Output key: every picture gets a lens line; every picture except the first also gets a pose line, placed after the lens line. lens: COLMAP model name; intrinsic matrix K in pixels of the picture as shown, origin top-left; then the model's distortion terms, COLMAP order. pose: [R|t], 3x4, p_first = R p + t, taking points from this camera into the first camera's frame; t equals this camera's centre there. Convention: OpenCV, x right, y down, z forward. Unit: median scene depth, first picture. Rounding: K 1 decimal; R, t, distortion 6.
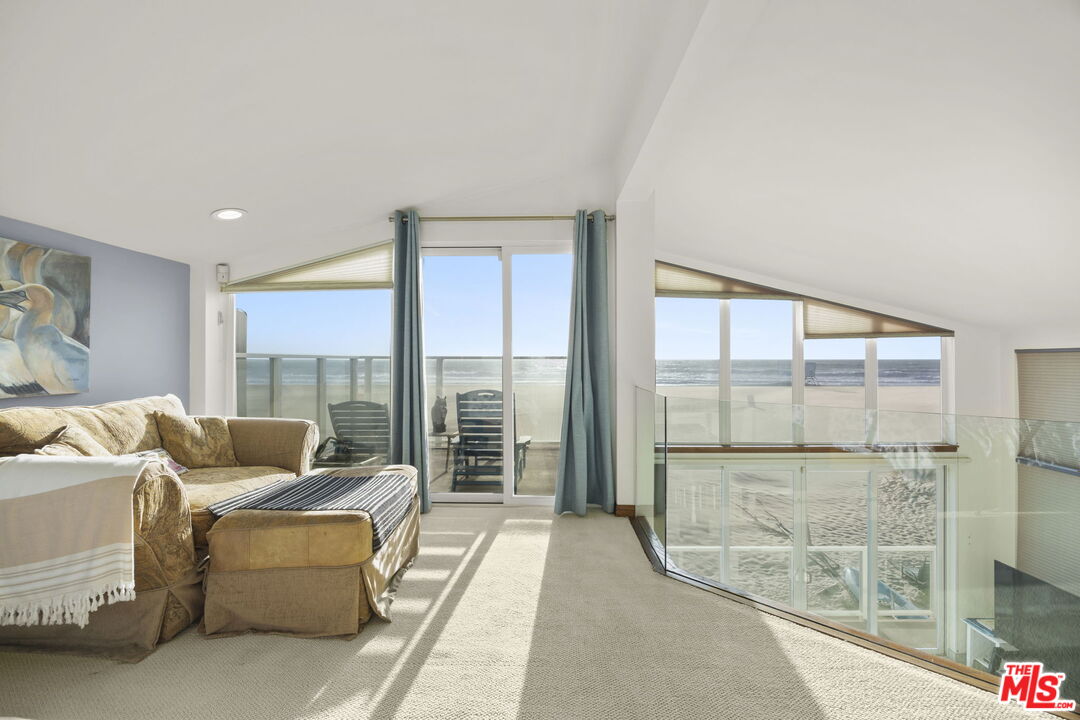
lens RADIAL K [[490.1, 0, 538.6], [0, 490.1, 358.9], [0, 0, 1]] dist [-0.002541, -0.001351]
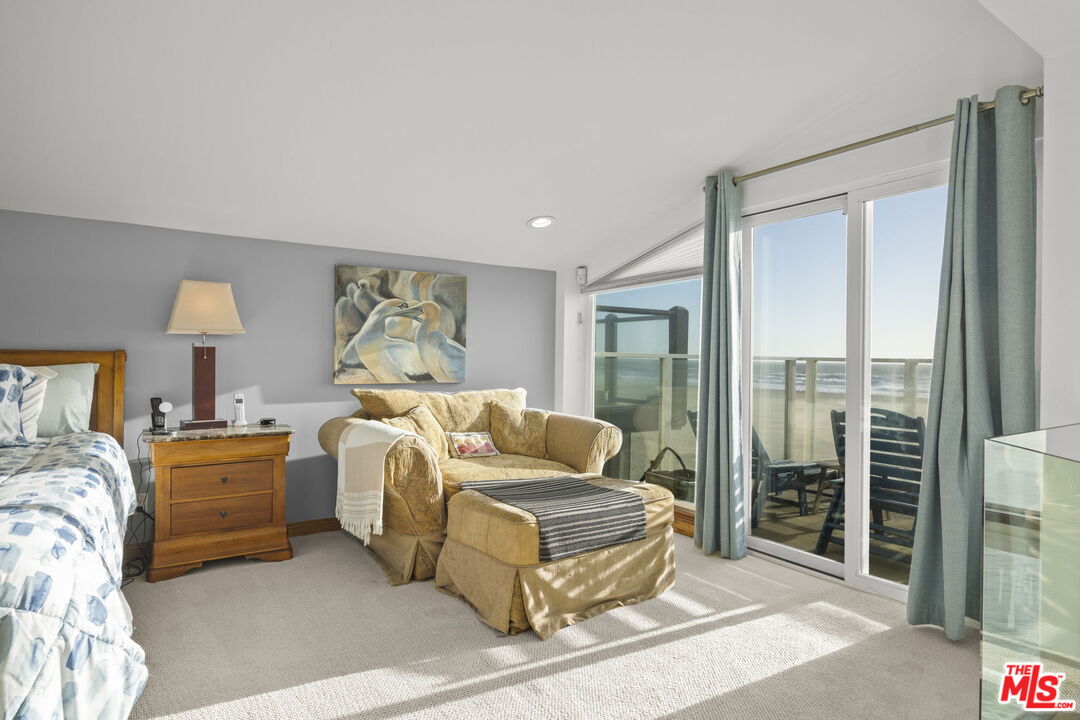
lens RADIAL K [[614.9, 0, 541.9], [0, 614.9, 357.6], [0, 0, 1]] dist [0.003183, 0.000875]
pose [[0.562940, 0.007800, -0.826461, 0.556476], [-0.013545, 0.999908, 0.000211, 0.000279], [0.826387, 0.011076, 0.562994, 0.281780]]
